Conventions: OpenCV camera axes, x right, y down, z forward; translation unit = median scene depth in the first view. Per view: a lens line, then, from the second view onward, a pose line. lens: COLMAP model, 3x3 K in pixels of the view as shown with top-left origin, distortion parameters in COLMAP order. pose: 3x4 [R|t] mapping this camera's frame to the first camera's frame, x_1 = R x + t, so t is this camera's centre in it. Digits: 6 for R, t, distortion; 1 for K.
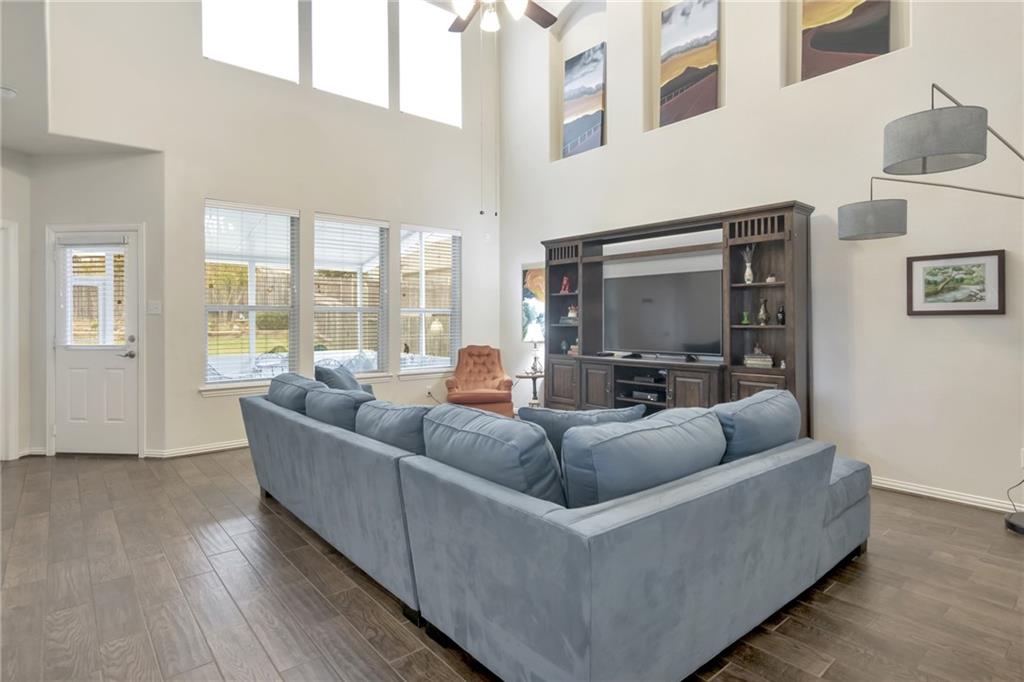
lens RADIAL K [[547.4, 0, 516.3], [0, 547.4, 323.1], [0, 0, 1]] dist [0.003870, 0.000505]
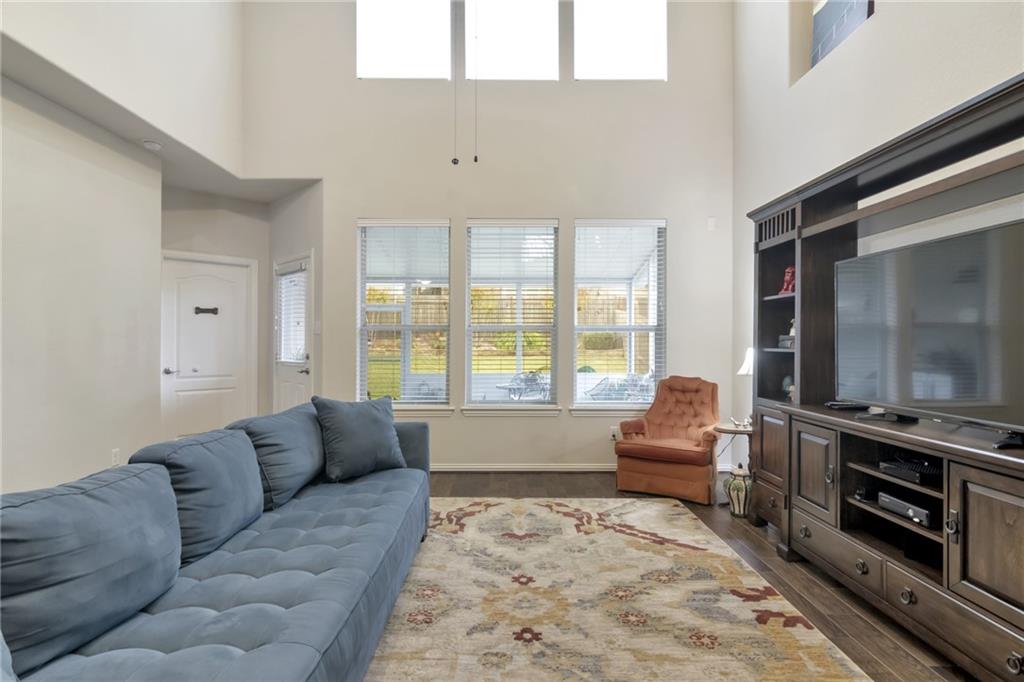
lens RADIAL K [[523.0, 0, 512.0], [0, 523.0, 341.0], [0, 0, 1]] dist [0.003298, 0.000867]
pose [[0.763167, 0.003262, -0.646193, 0.226104], [-0.007052, 0.999970, -0.003281, -0.001972], [0.646163, 0.007061, 0.763167, 0.382752]]
